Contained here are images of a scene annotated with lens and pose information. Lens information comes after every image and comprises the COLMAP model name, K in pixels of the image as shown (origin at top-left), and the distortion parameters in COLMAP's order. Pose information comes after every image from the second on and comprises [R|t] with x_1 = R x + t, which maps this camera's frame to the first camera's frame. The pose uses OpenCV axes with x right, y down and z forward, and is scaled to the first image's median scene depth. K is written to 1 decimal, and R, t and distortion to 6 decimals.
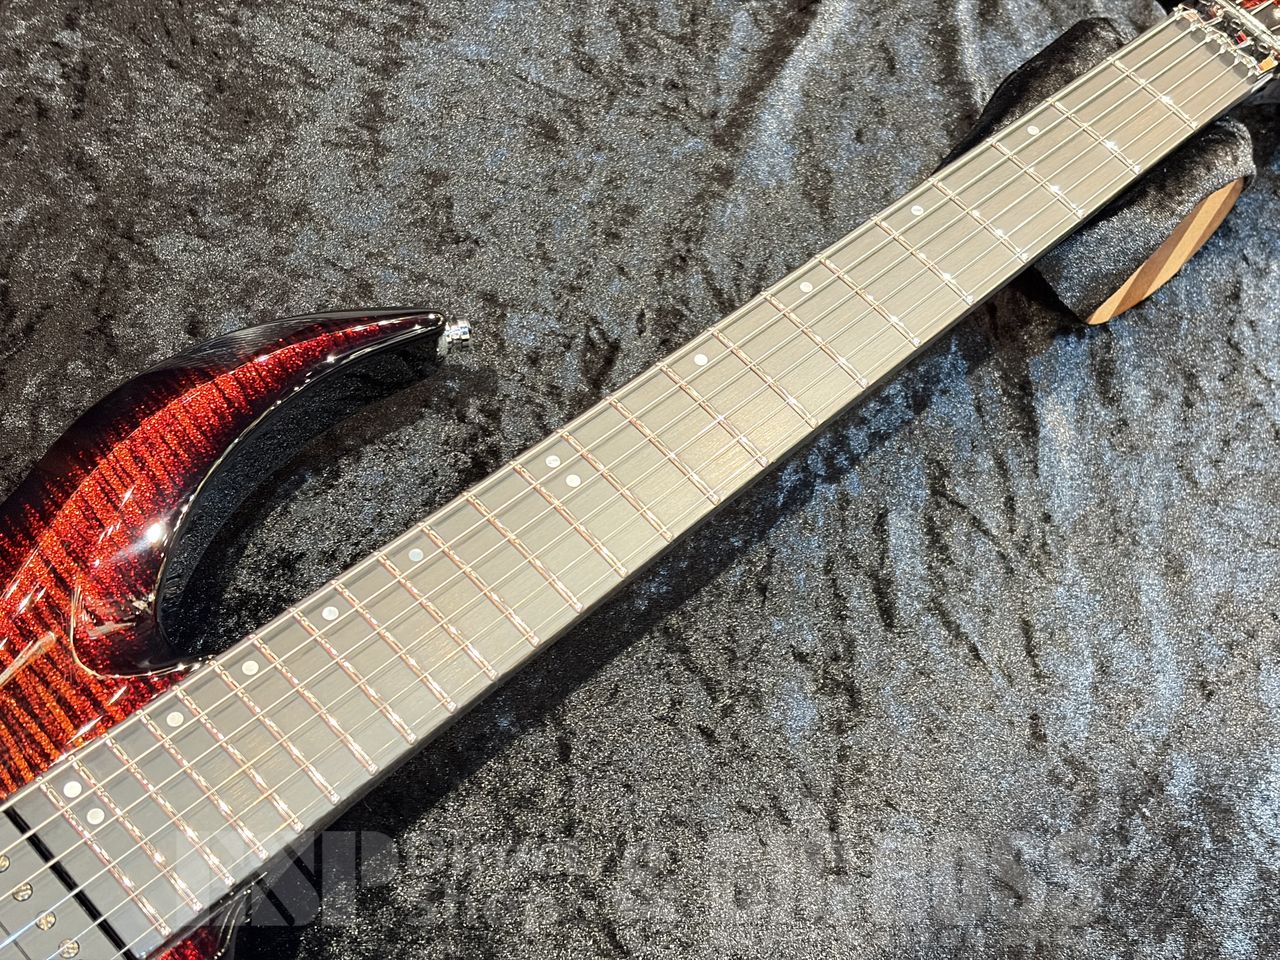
lens RADIAL K [[1946.6, 0, 640.0], [0, 1946.6, 480.0], [0, 0, 1]] dist [0.276775, -1.113226]
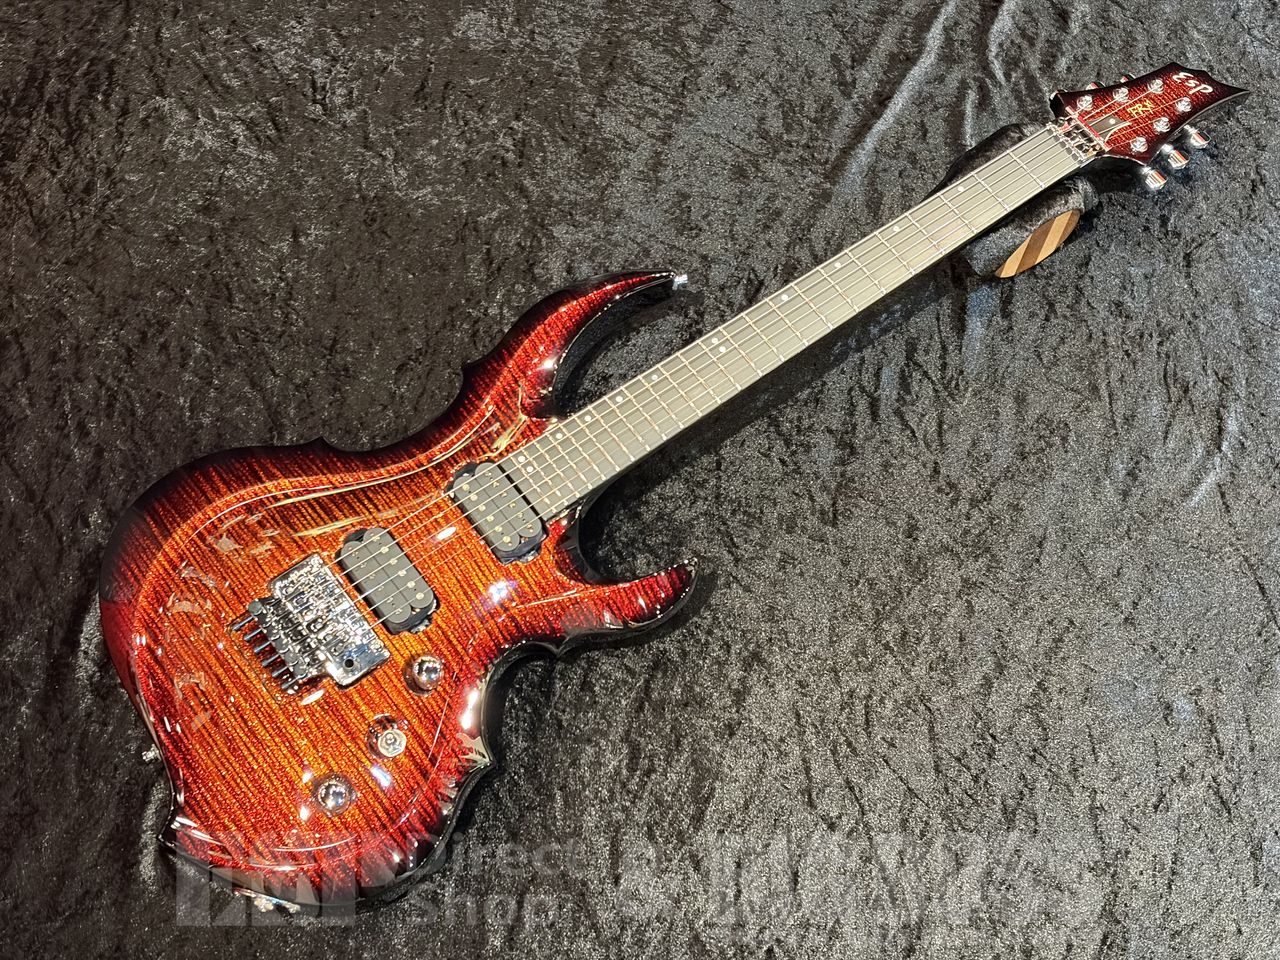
lens RADIAL K [[1946.6, 0, 640.0], [0, 1946.6, 480.0], [0, 0, 1]] dist [0.276775, -1.113226]
pose [[0.983879, 0.054852, -0.170215, 0.237064], [-0.039475, 0.994935, 0.092440, -0.048086], [0.174424, -0.084230, 0.981061, -1.152772]]
